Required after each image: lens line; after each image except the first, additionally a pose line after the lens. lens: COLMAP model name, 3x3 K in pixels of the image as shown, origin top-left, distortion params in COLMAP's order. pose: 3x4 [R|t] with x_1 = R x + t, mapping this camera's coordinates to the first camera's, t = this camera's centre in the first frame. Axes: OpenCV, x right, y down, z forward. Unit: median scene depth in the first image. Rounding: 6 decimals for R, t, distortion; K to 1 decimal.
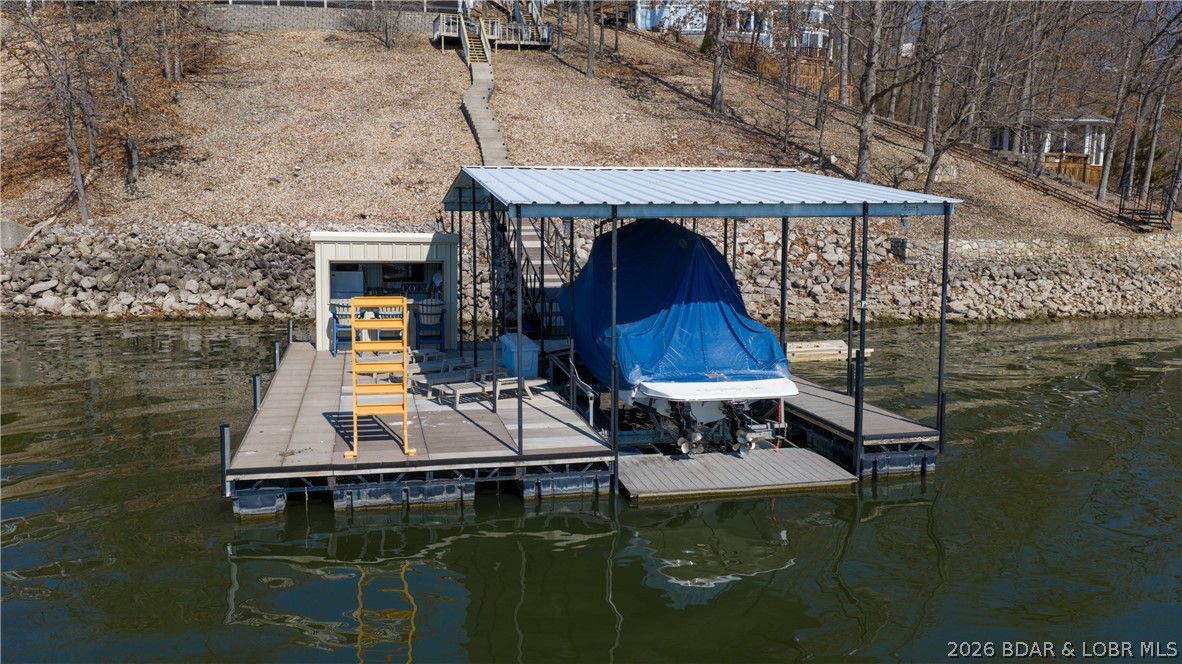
lens RADIAL K [[986.3, 0, 591.0], [0, 986.3, 332.0], [0, 0, 1]] dist [-0.004650, -0.003893]
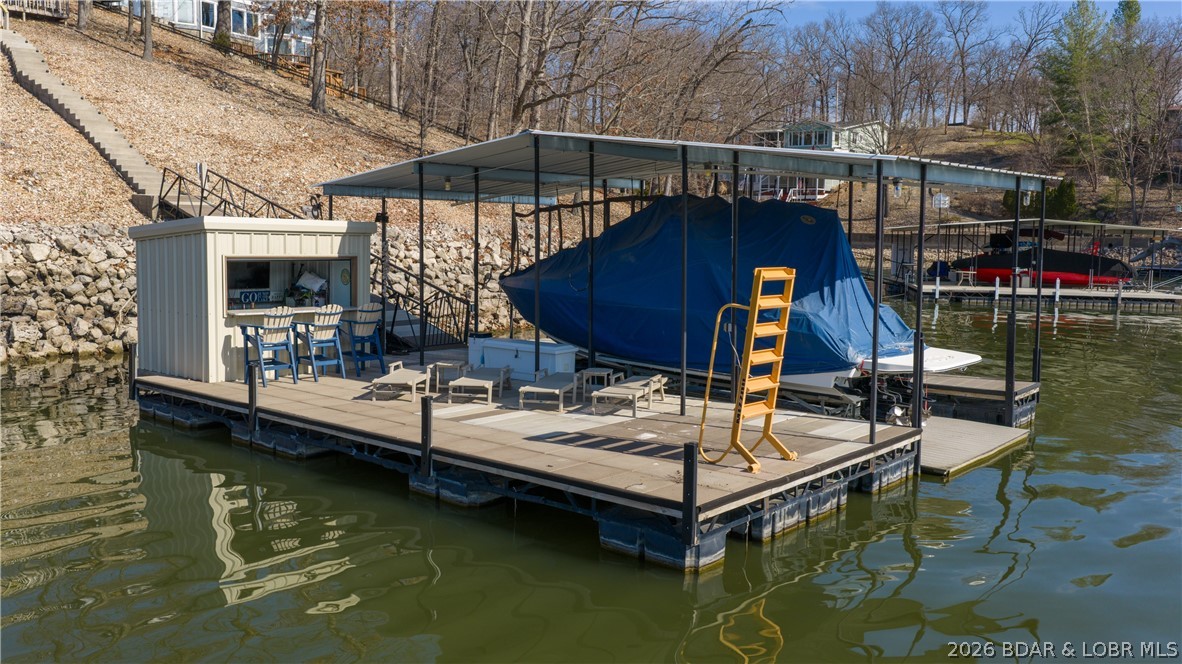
lens RADIAL K [[986.3, 0, 591.0], [0, 986.3, 332.0], [0, 0, 1]] dist [-0.004650, -0.003893]
pose [[0.809674, -0.058722, 0.583934, -0.475043], [0.073192, 0.997317, -0.001194, 0.003655], [-0.582298, 0.043706, 0.811800, 0.252711]]
